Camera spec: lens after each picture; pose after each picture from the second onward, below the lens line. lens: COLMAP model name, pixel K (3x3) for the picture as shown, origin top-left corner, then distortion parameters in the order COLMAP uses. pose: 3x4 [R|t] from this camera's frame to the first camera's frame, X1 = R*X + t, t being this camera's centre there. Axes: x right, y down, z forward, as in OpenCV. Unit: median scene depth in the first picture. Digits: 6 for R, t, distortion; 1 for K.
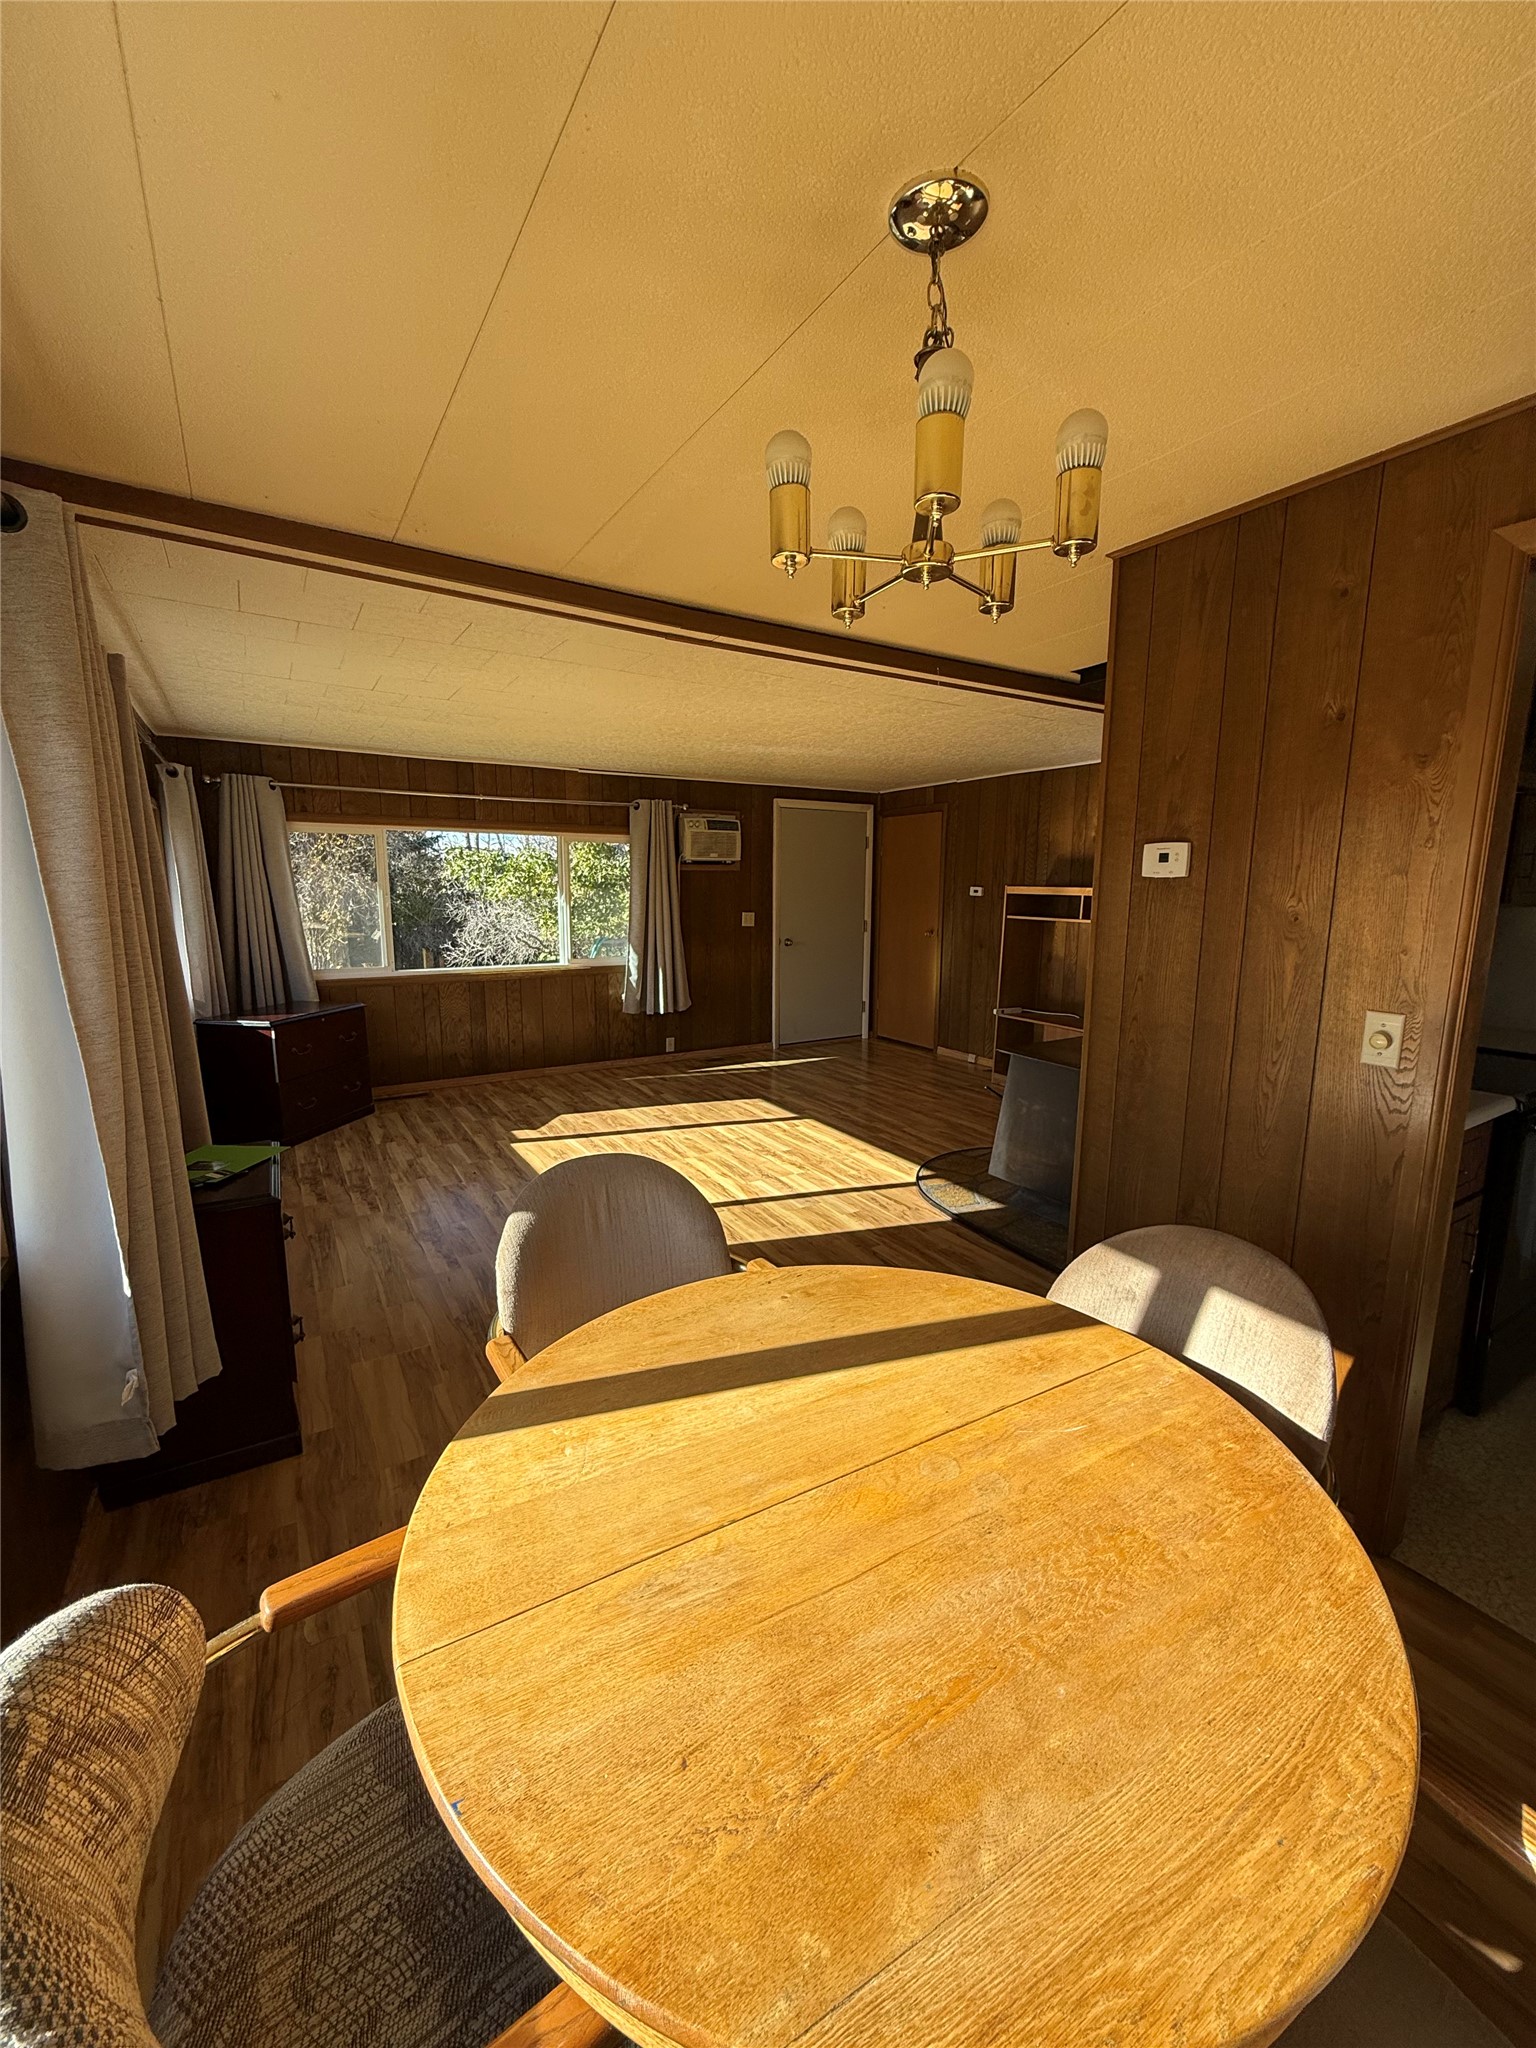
lens RADIAL K [[813.4, 0, 767.0], [0, 813.4, 1025.3], [0, 0, 1]] dist [-0.001251, -0.000211]
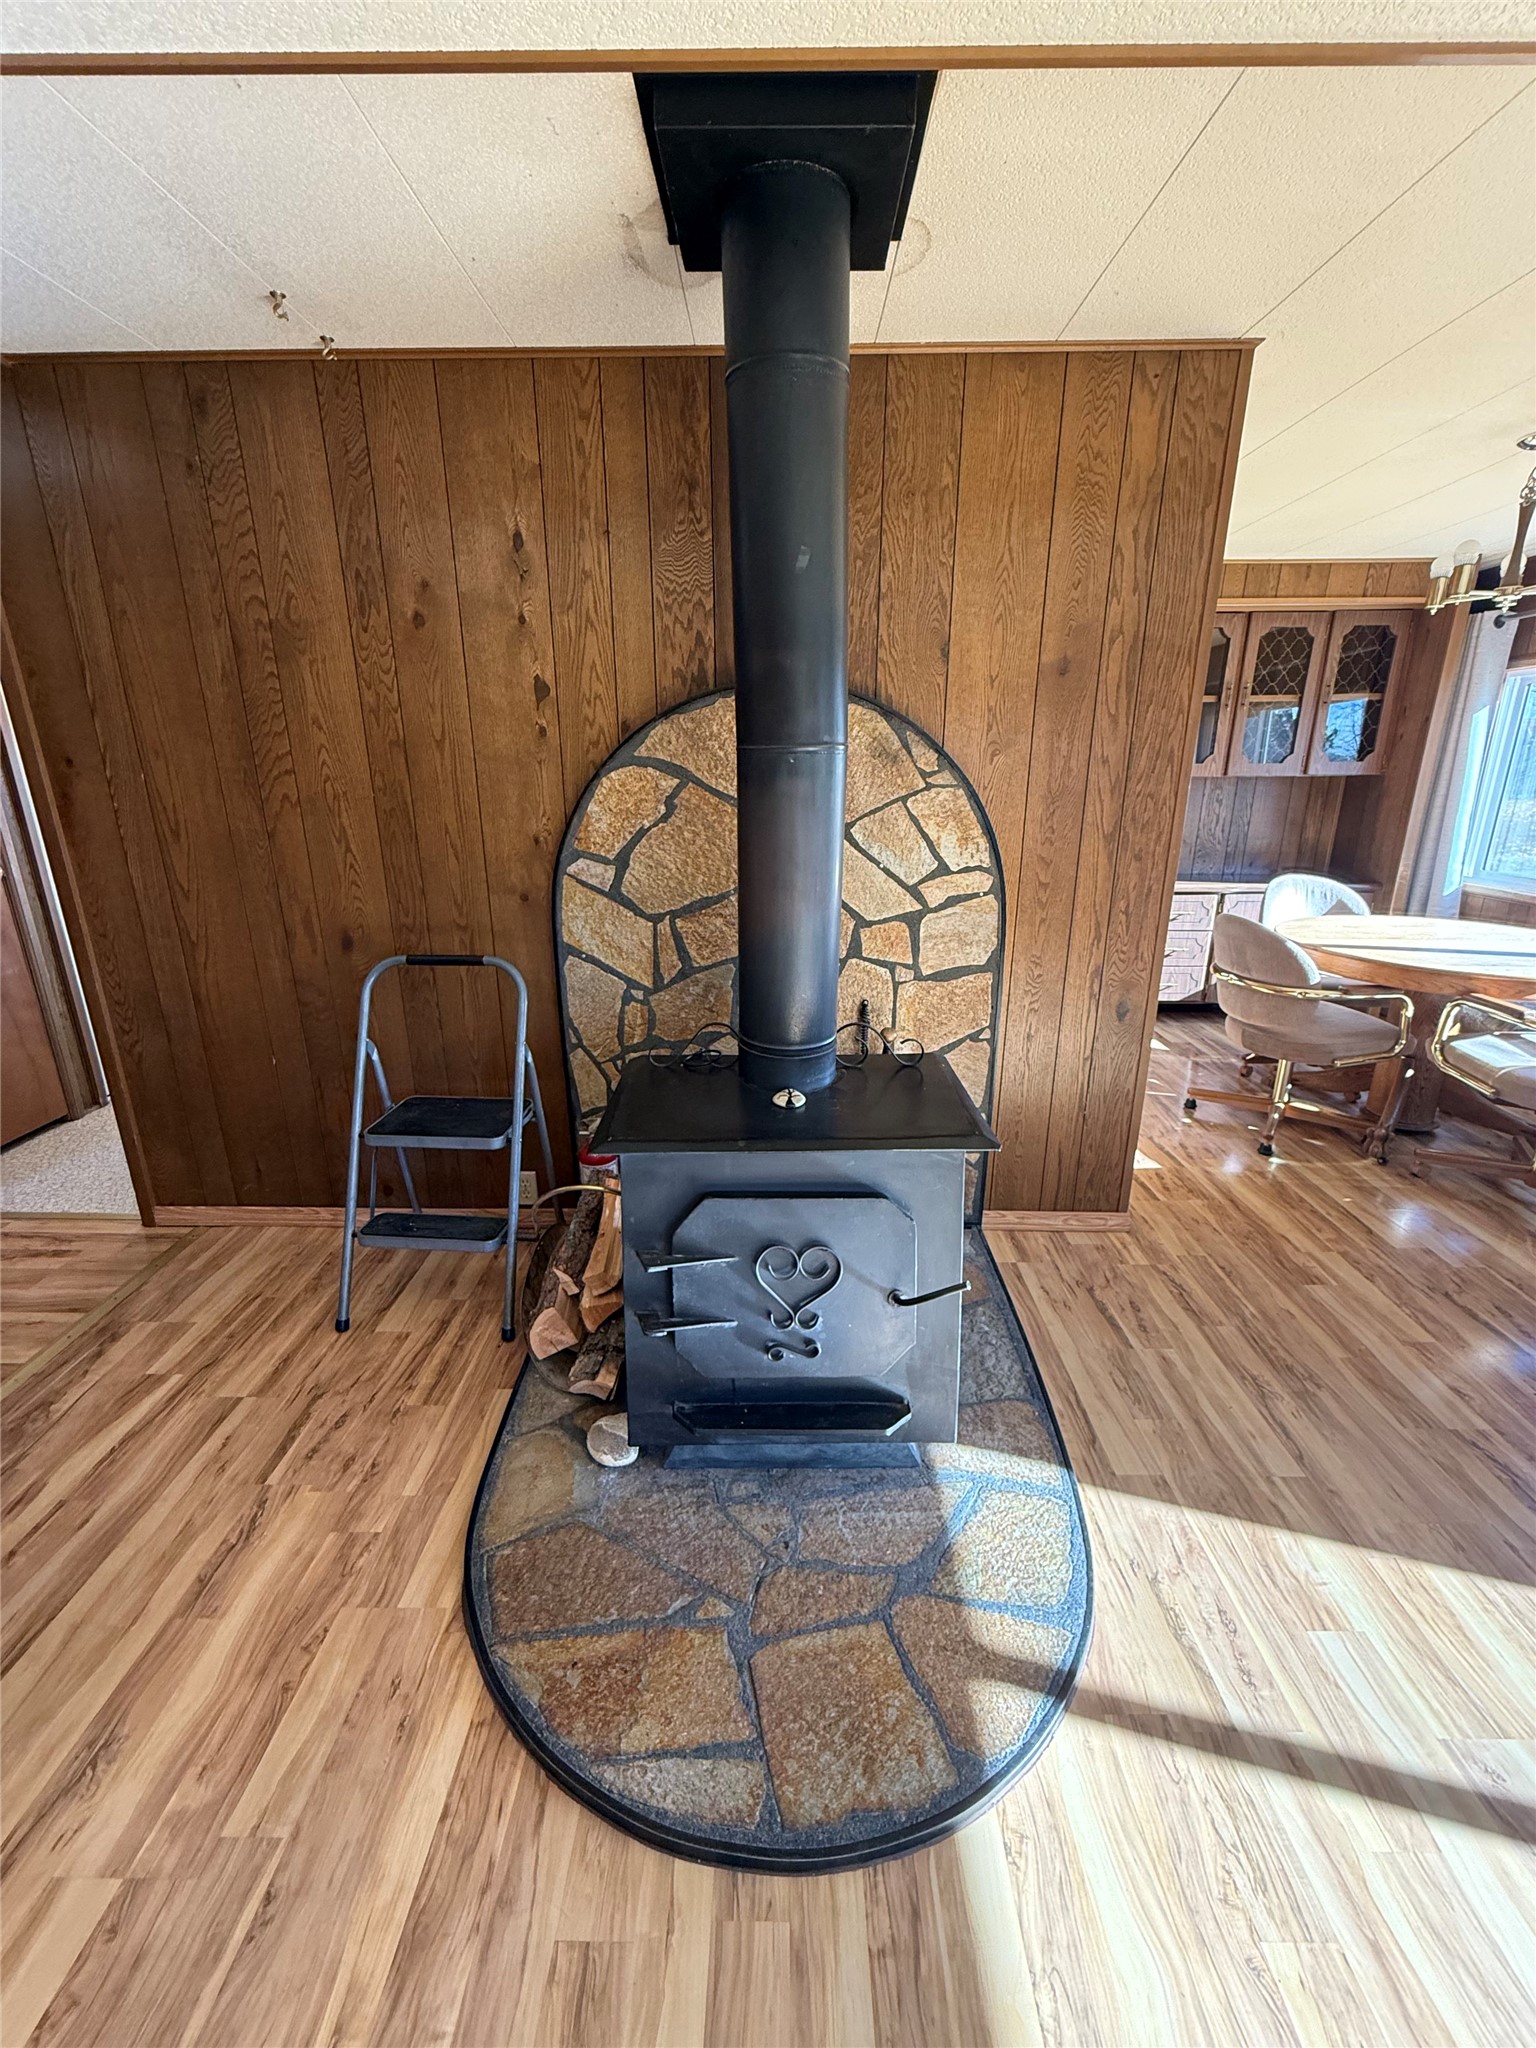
lens RADIAL K [[813.4, 0, 767.7], [0, 813.4, 1021.0], [0, 0, 1]] dist [-0.001251, -0.000211]
pose [[-0.843226, -0.163501, 0.512092, 0.122040], [0.092806, 0.894041, 0.438267, -0.143895], [-0.529488, 0.417083, -0.738704, 0.893082]]
